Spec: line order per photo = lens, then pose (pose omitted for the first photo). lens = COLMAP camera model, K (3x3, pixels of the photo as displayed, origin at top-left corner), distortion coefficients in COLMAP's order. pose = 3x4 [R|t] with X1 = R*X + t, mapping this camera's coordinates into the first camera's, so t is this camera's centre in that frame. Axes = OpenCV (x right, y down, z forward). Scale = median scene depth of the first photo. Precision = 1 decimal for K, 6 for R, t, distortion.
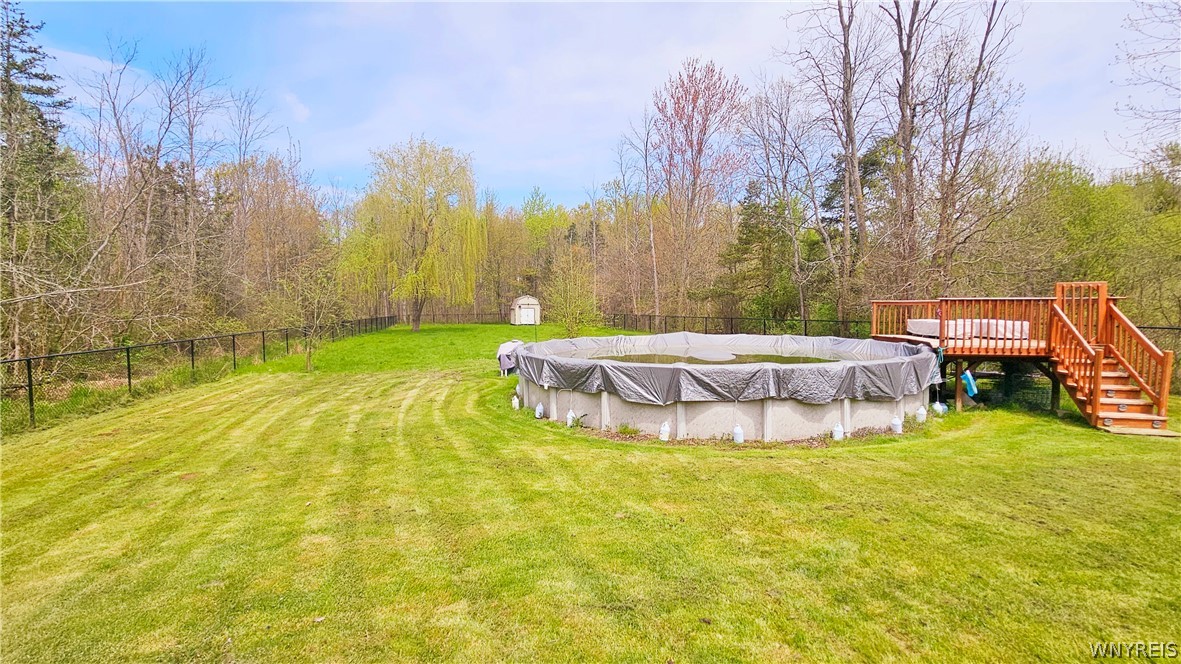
lens RADIAL K [[527.0, 0, 590.5], [0, 527.0, 332.0], [0, 0, 1]] dist [-0.000674, 0.000013]
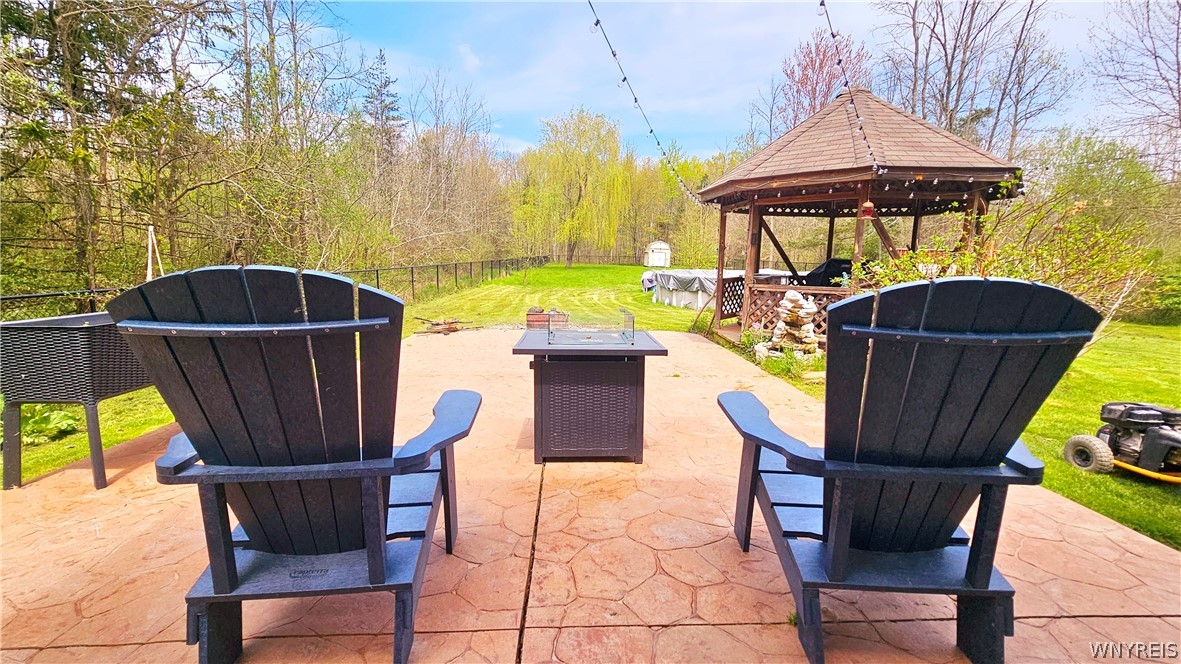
lens RADIAL K [[527.0, 0, 590.5], [0, 527.0, 332.0], [0, 0, 1]] dist [-0.000674, 0.000013]
pose [[0.969853, 0.065005, -0.234859, 0.023472], [-0.040702, 0.993438, 0.106886, 0.016351], [0.240266, -0.094105, 0.966135, -0.240520]]
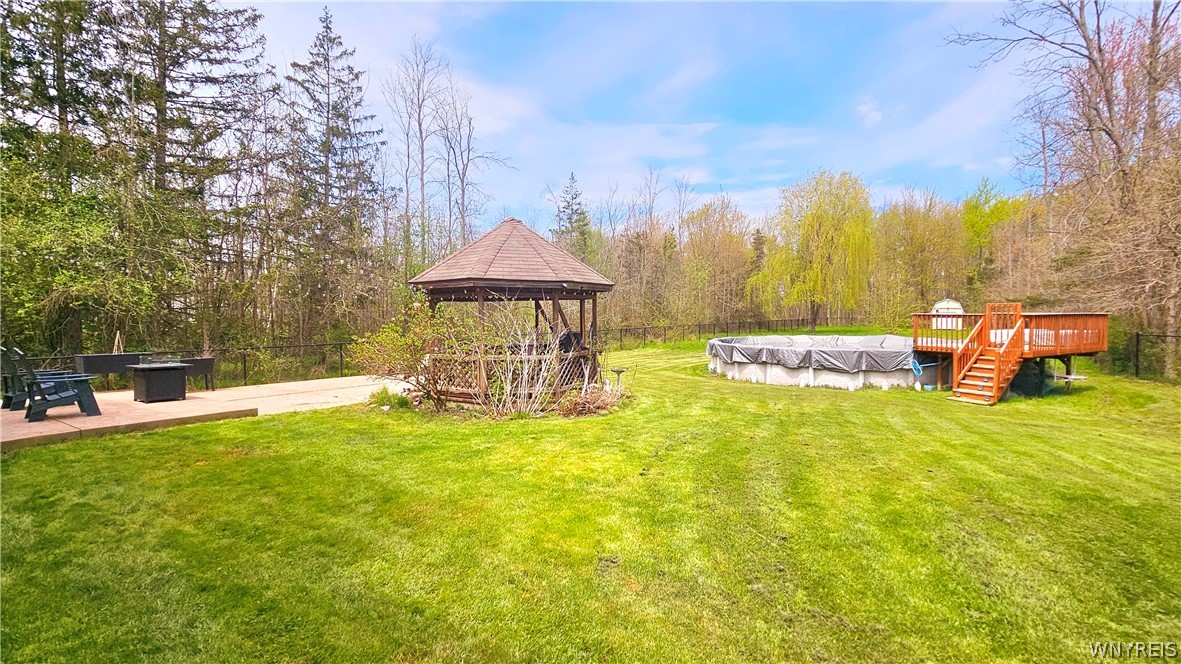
lens RADIAL K [[527.0, 0, 590.5], [0, 527.0, 332.0], [0, 0, 1]] dist [-0.000674, 0.000013]
pose [[0.638466, 0.035133, -0.768848, 0.302231], [-0.037222, 0.999198, 0.014749, 0.000733], [0.768750, 0.019202, 0.639262, -0.170878]]
